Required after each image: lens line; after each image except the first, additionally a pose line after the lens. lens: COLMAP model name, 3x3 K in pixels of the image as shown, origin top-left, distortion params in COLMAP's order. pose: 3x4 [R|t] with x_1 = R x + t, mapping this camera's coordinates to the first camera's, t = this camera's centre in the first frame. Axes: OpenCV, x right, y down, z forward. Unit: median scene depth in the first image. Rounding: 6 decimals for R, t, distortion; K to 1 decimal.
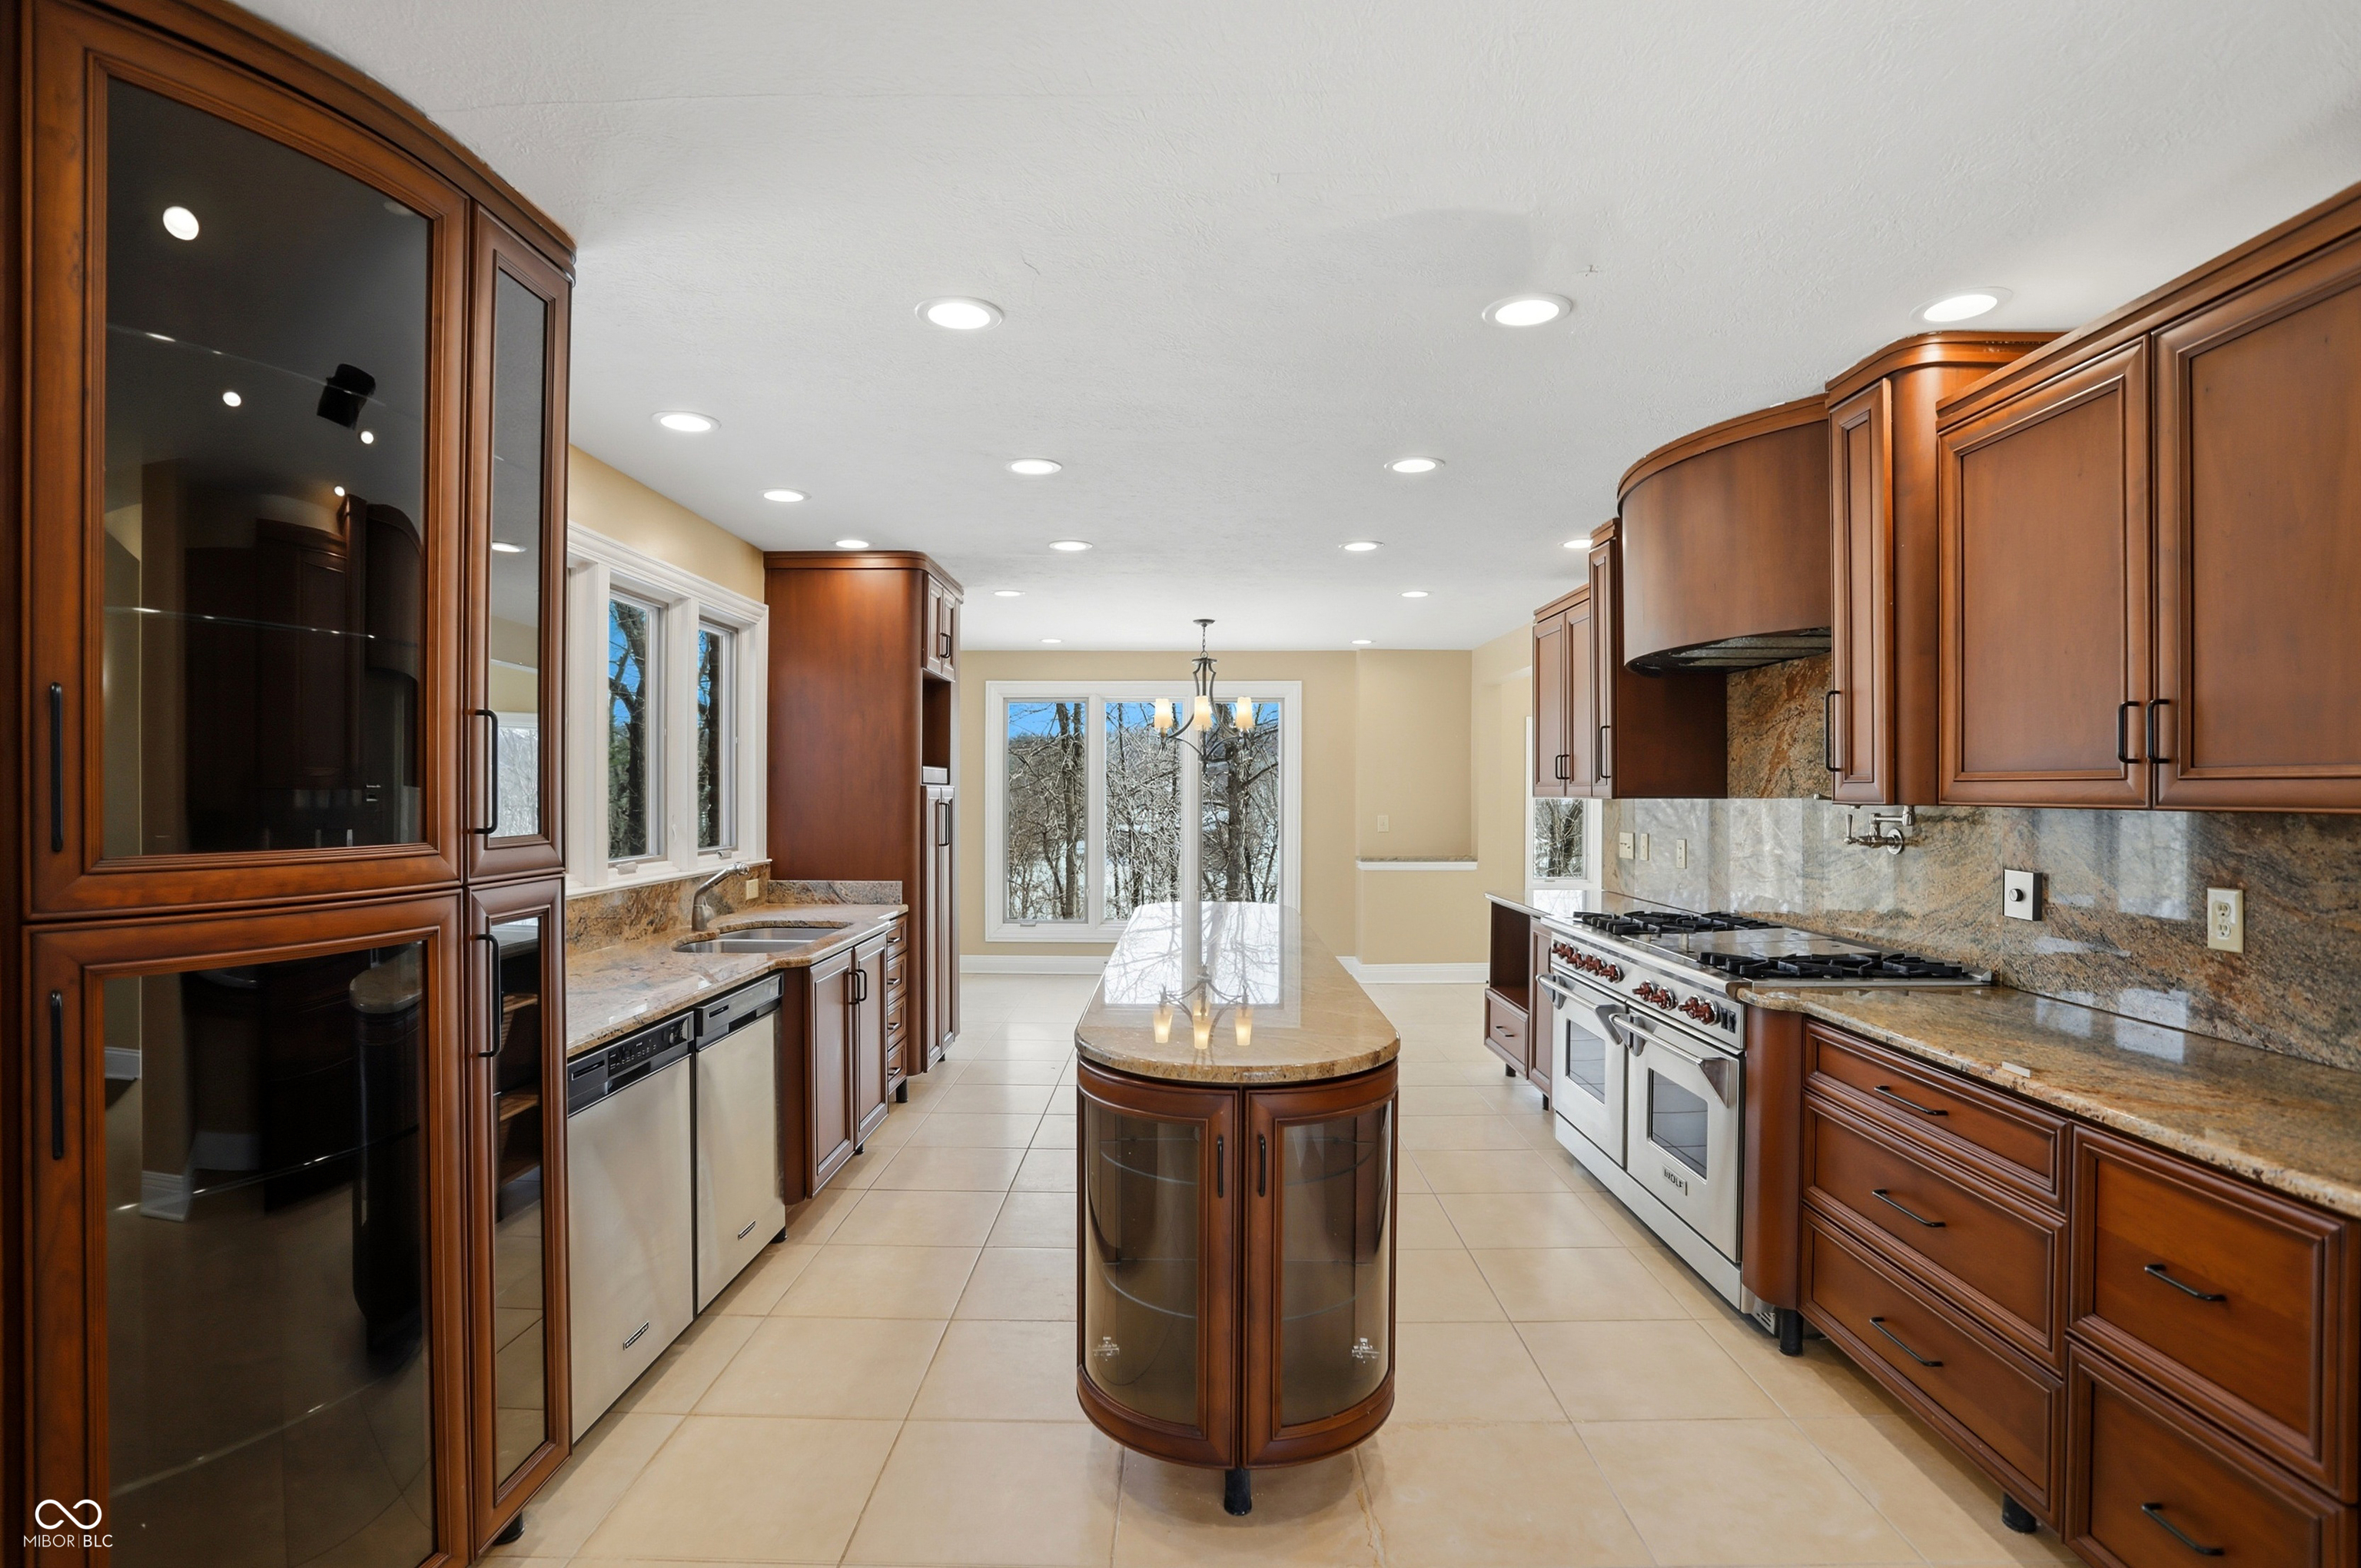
lens RADIAL K [[1165.6, 0, 1143.4], [0, 1165.6, 799.4], [0, 0, 1]] dist [-0.027250, 0.001014]
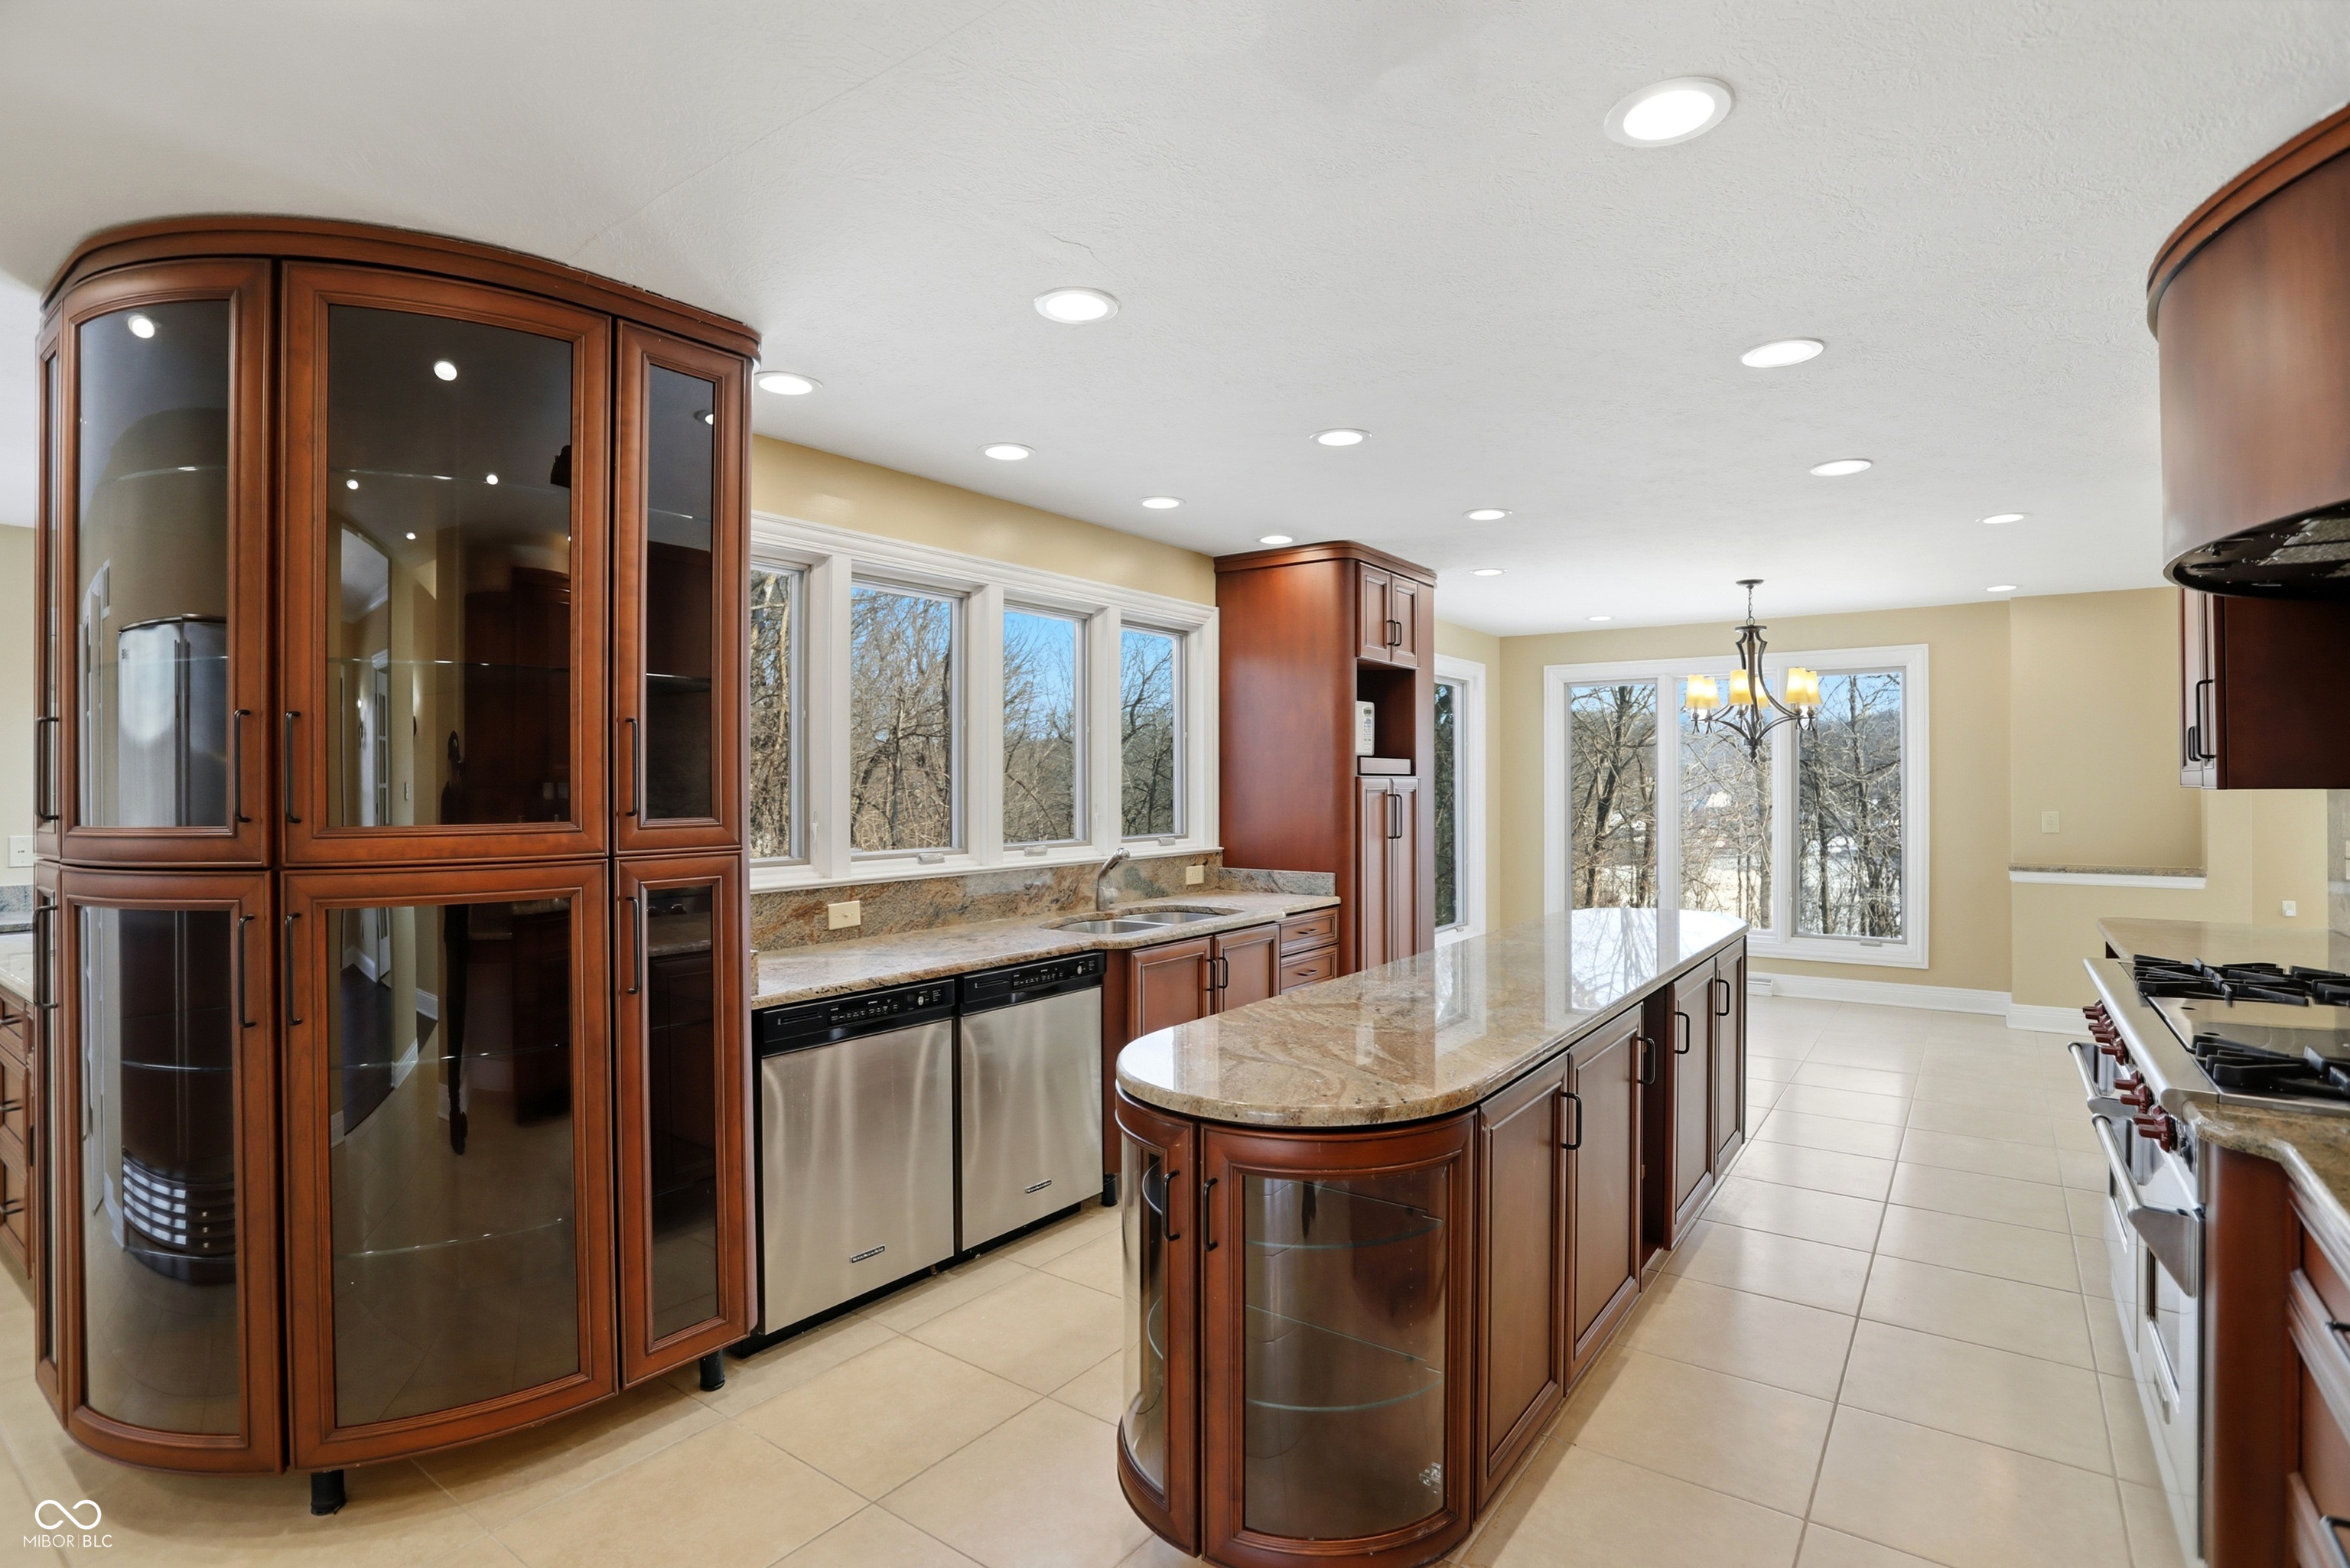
lens RADIAL K [[1143.9, 0, 1183.9], [0, 1143.9, 789.3], [0, 0, 1]] dist [-0.042204, 0.000252]
pose [[0.833164, -0.000674, -0.553025, 0.226216], [-0.001164, 0.999995, -0.002971, 0.001665], [0.553024, 0.003119, 0.833159, 0.117909]]
